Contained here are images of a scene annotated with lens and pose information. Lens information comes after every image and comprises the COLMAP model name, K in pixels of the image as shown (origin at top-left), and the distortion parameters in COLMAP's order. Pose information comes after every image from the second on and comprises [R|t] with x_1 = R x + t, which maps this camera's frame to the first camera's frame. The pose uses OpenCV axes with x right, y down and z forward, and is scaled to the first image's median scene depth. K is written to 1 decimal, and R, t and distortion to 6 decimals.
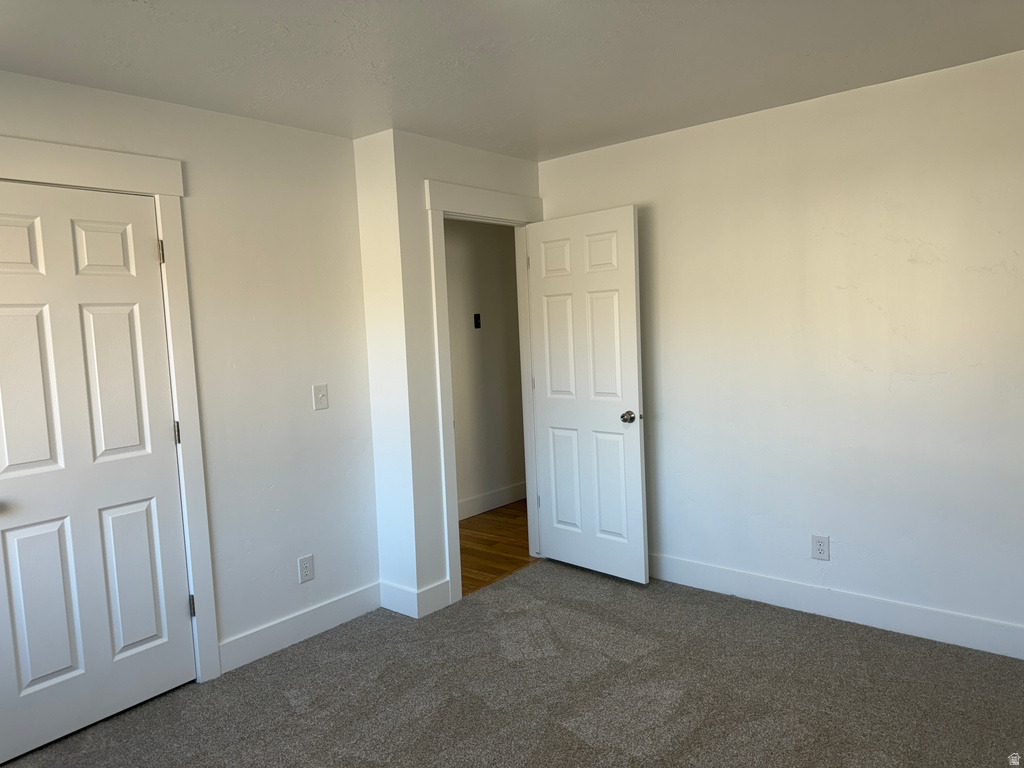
lens RADIAL K [[717.8, 0, 512.0], [0, 717.8, 384.0], [0, 0, 1]] dist [0.004436, -0.005058]
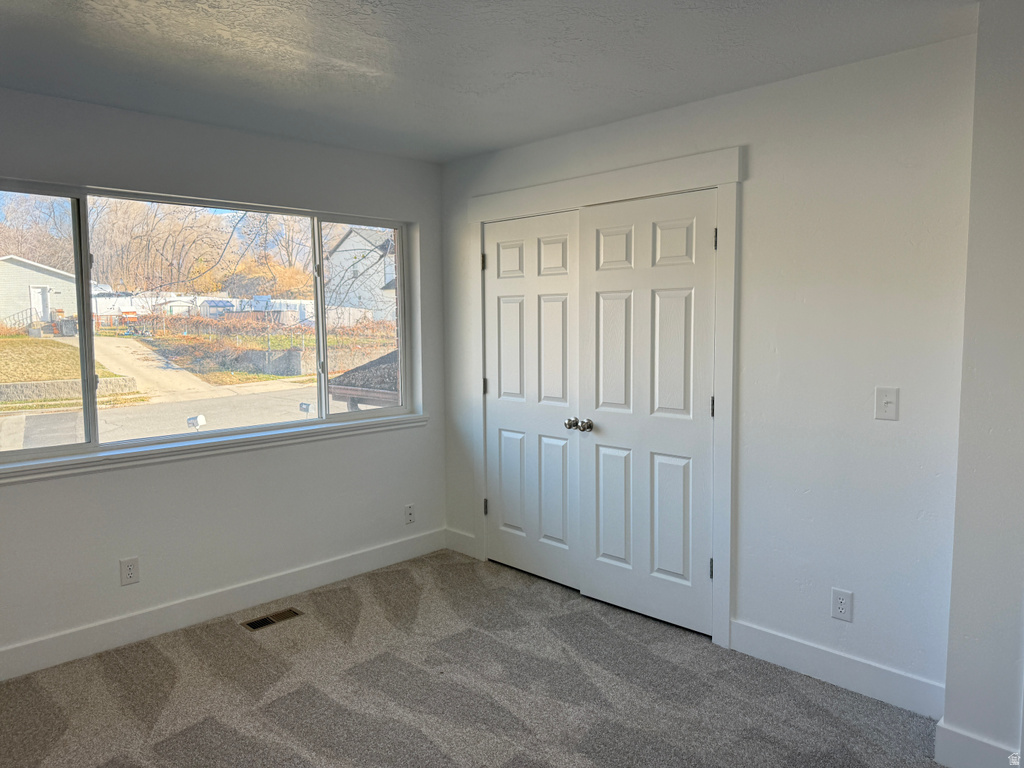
lens RADIAL K [[730.8, 0, 517.7], [0, 730.8, 381.1], [0, 0, 1]] dist [0.073230, -0.002482]
pose [[-0.068011, 0.131018, -0.989044, 0.672894], [-0.075865, 0.987790, 0.136069, -0.102755], [0.994796, 0.084288, -0.057241, 0.797575]]
